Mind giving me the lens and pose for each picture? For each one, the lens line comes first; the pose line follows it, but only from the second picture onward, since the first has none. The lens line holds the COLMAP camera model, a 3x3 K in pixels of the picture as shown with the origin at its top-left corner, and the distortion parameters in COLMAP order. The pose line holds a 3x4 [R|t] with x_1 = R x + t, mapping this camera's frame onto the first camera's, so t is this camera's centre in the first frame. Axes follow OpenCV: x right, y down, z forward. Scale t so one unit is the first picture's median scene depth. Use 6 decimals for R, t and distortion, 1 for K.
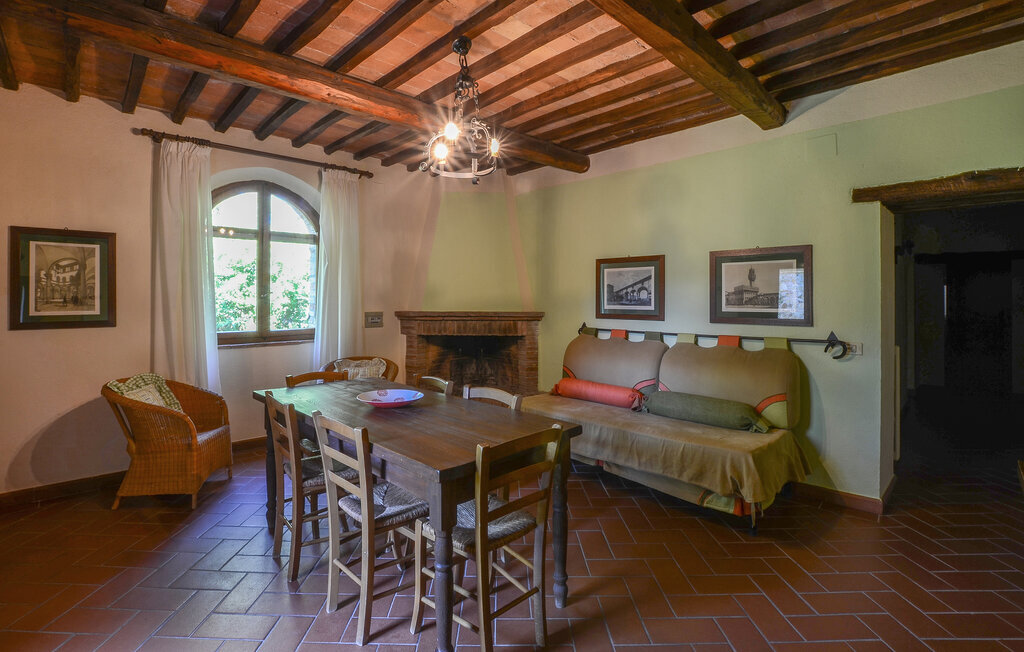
lens RADIAL K [[466.9, 0, 488.8], [0, 466.9, 300.3], [0, 0, 1]] dist [-0.019758, 0.000497]
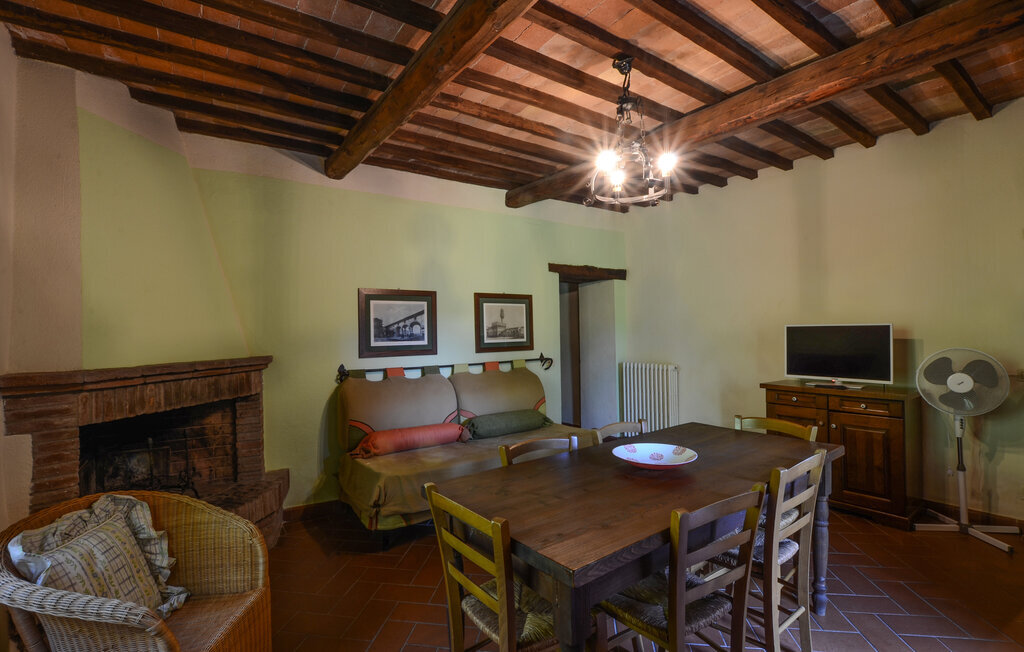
lens RADIAL K [[466.9, 0, 505.1], [0, 466.9, 327.6], [0, 0, 1]] dist [-0.019758, 0.000497]
pose [[0.145695, 0.003620, 0.989323, -0.624522], [0.019618, 0.999786, -0.006547, -0.006247], [-0.989135, 0.020363, 0.145593, 0.679642]]
